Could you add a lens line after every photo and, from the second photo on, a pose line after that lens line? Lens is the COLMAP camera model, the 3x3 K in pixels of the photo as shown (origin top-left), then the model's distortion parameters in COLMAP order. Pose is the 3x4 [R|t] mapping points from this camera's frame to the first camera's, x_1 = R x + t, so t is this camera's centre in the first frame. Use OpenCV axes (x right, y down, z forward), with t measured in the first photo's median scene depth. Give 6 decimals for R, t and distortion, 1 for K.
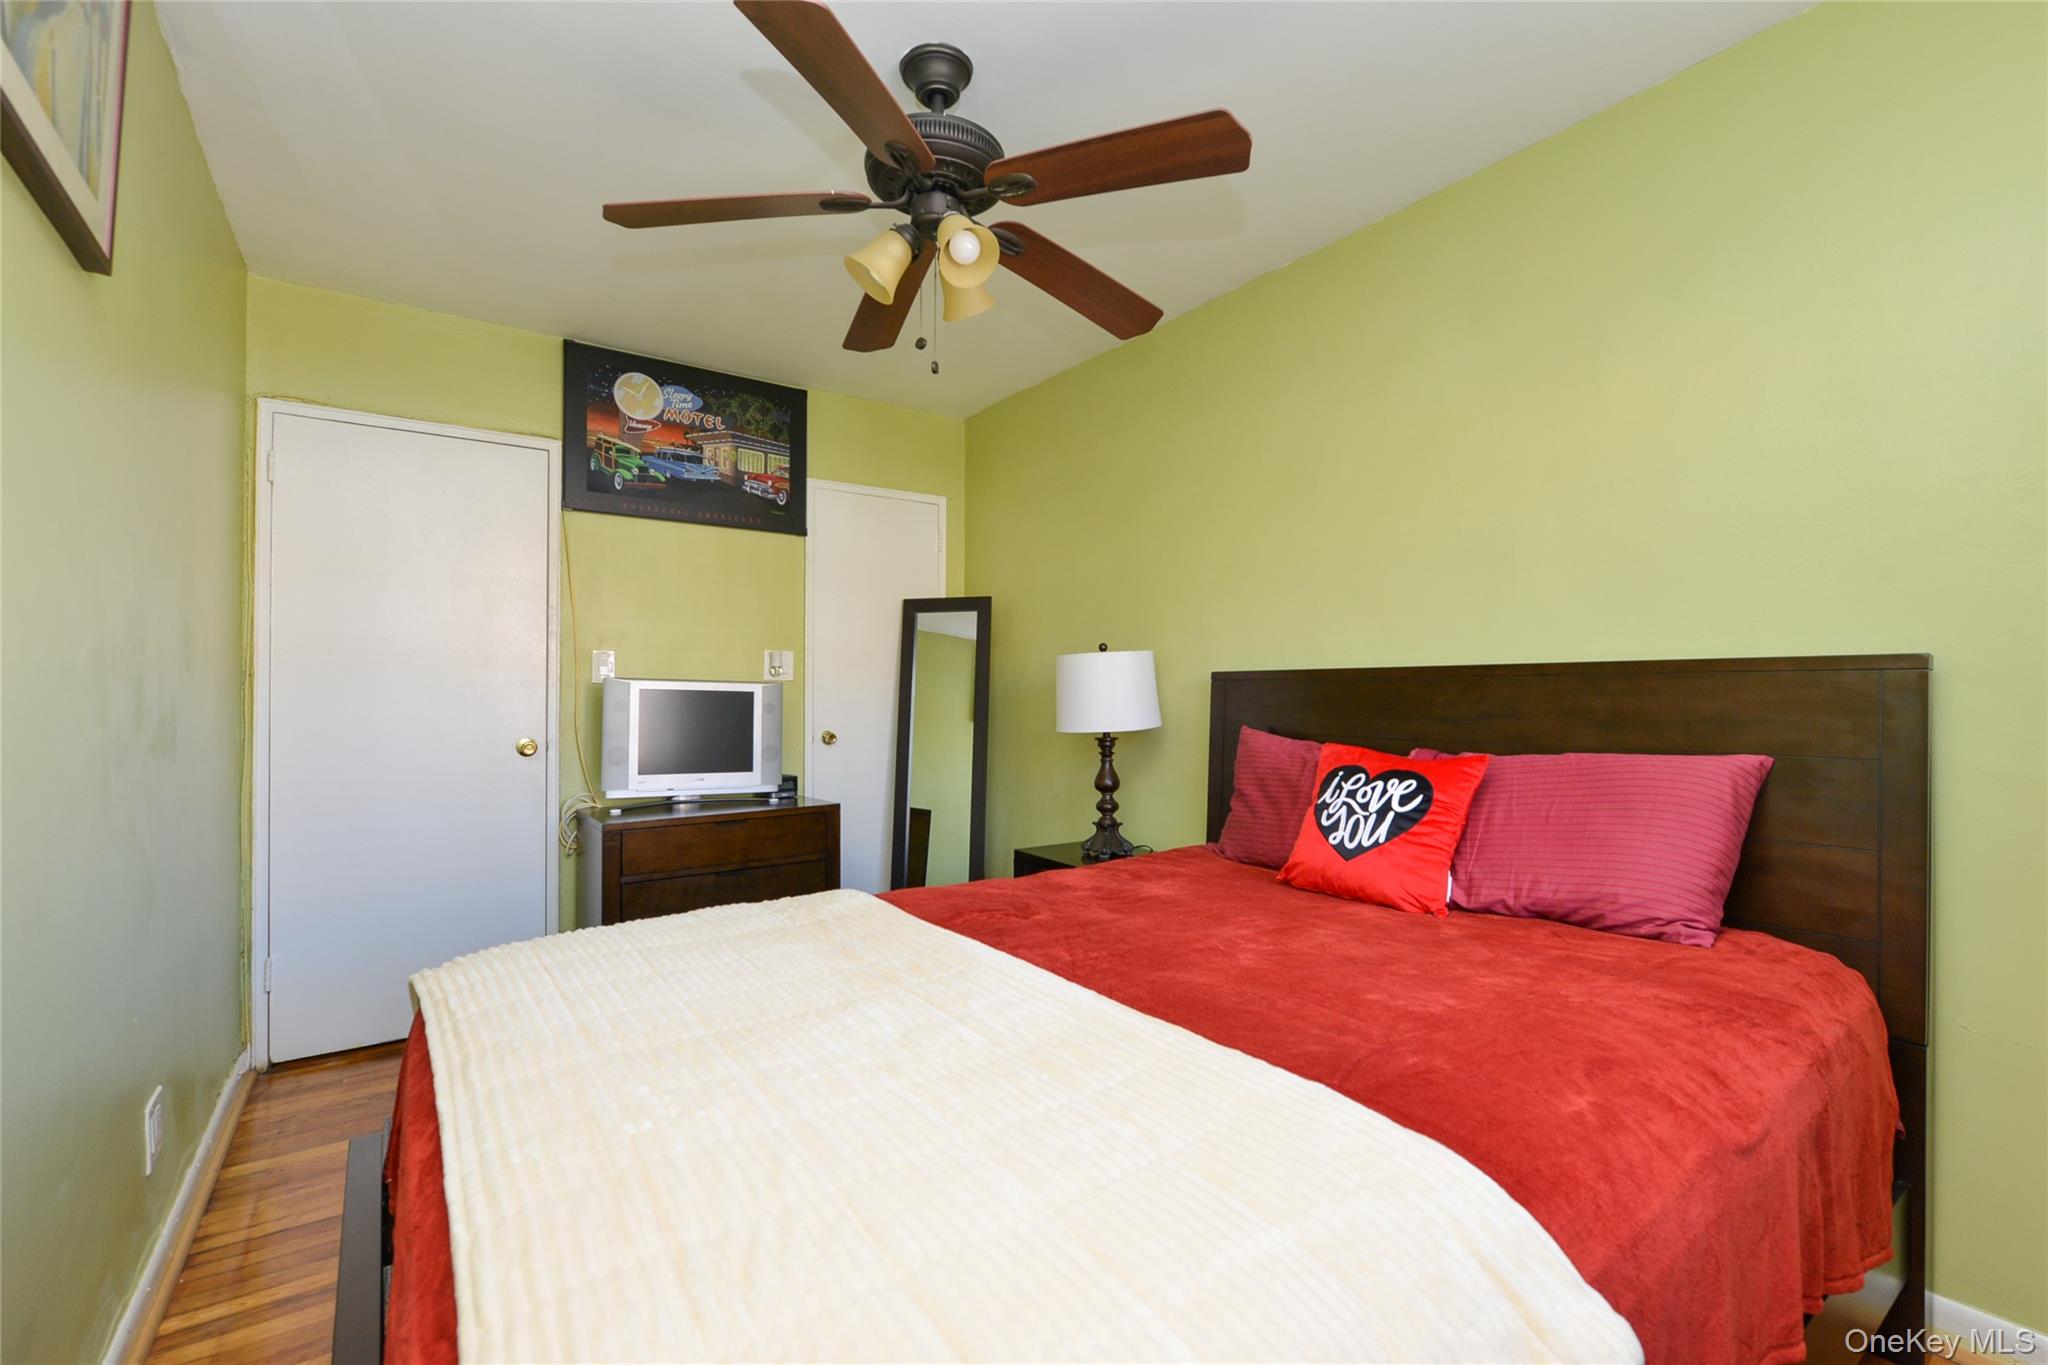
lens RADIAL K [[884.6, 0, 1035.3], [0, 884.6, 687.8], [0, 0, 1]] dist [-0.010146, -0.001420]
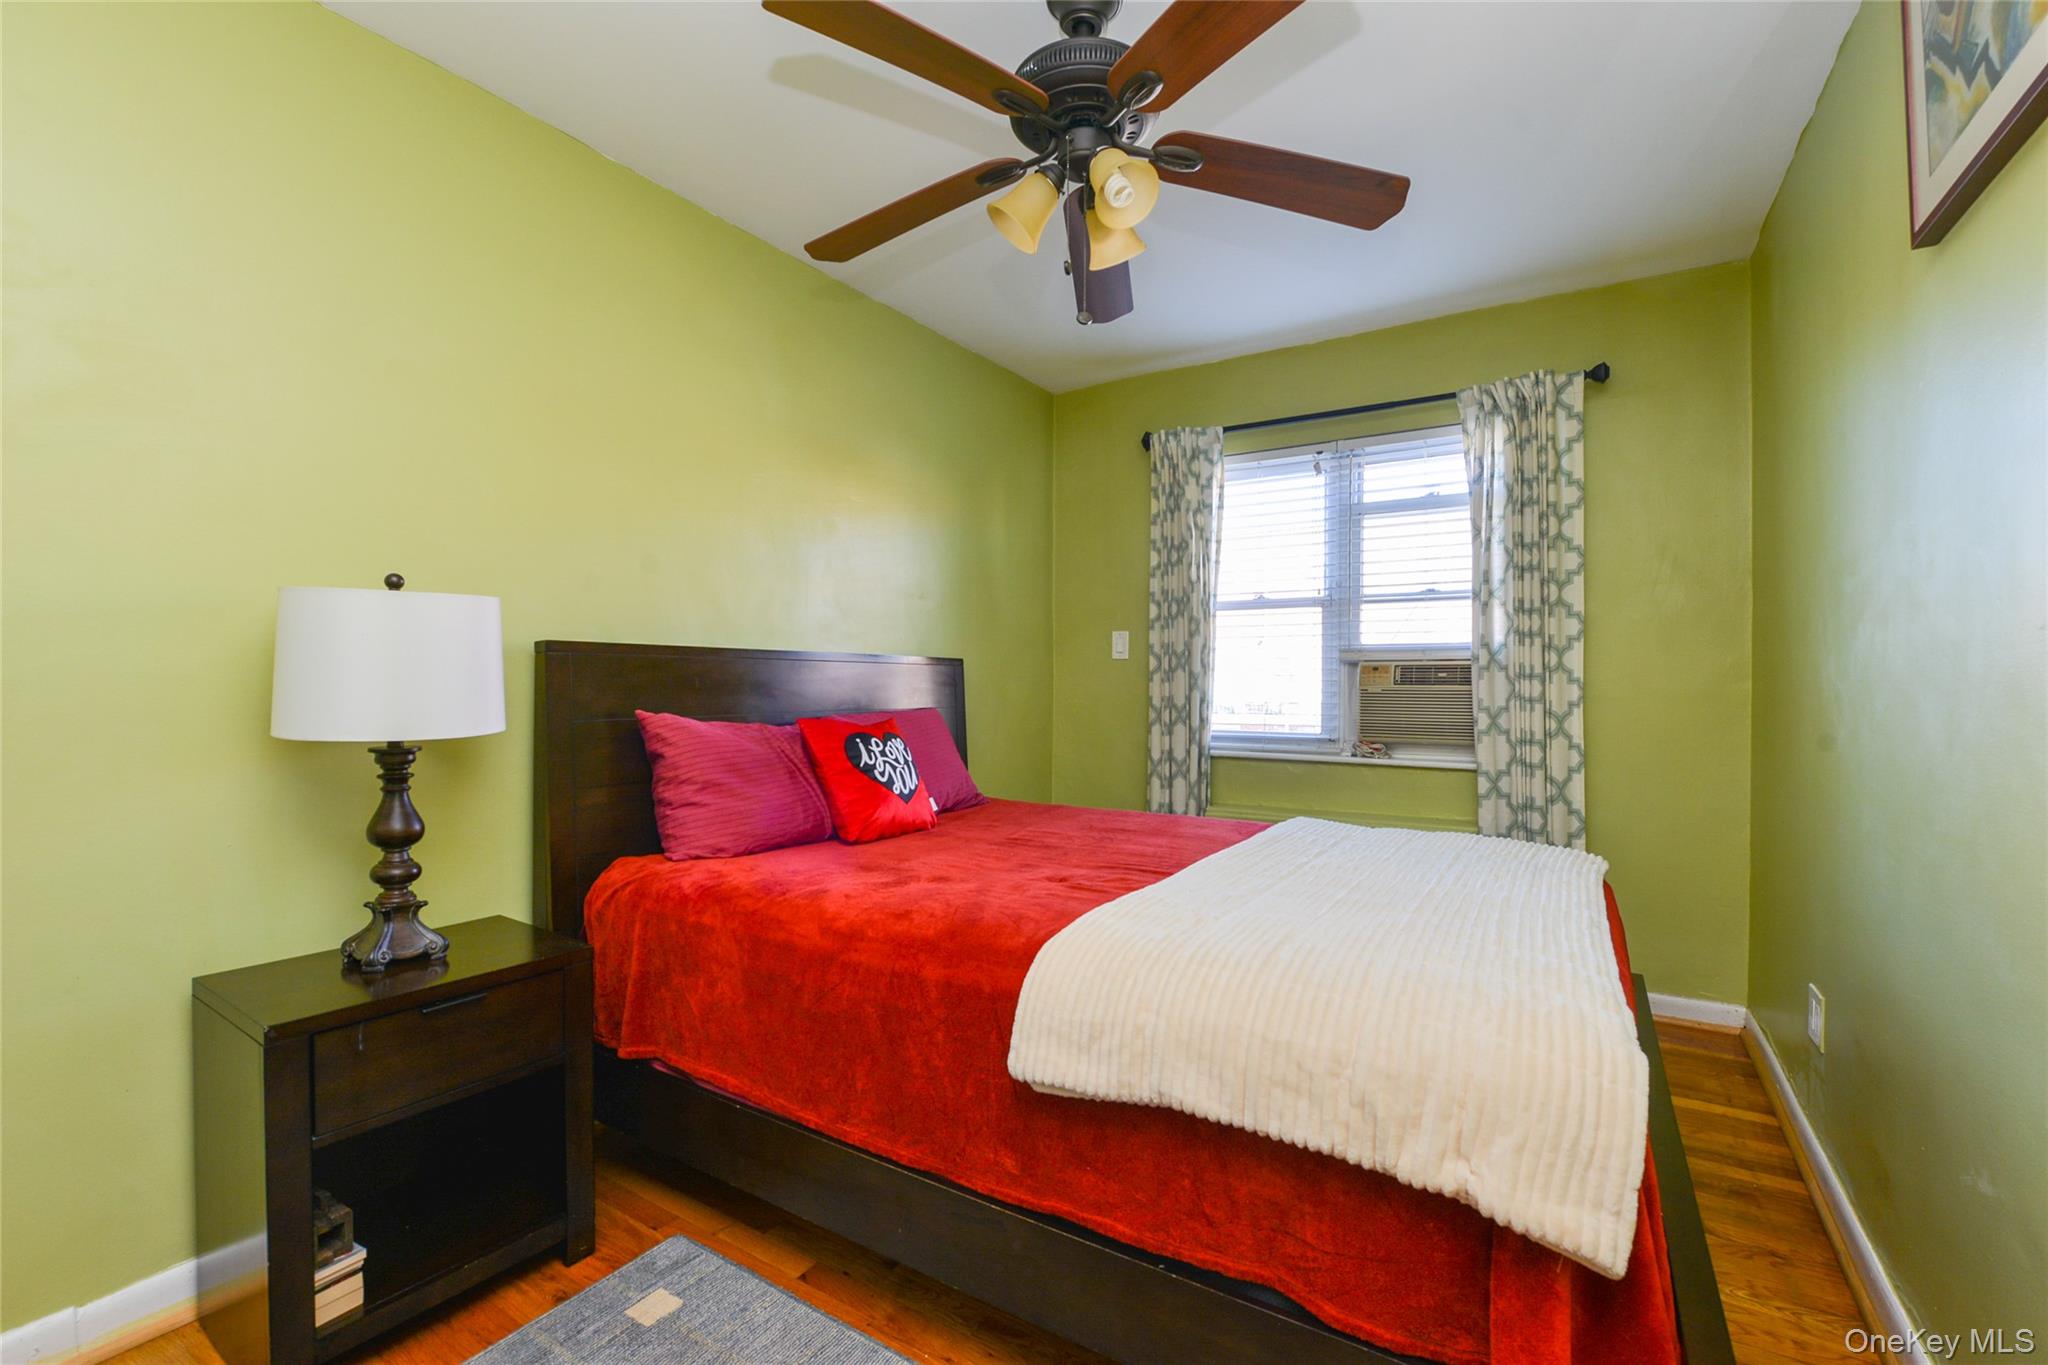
lens RADIAL K [[884.6, 0, 1035.3], [0, 884.6, 687.8], [0, 0, 1]] dist [-0.010146, -0.001420]
pose [[-0.383649, -0.008631, 0.923439, -0.583398], [-0.009468, 0.999941, 0.005412, 0.010794], [-0.923431, -0.006666, -0.383708, 0.841226]]
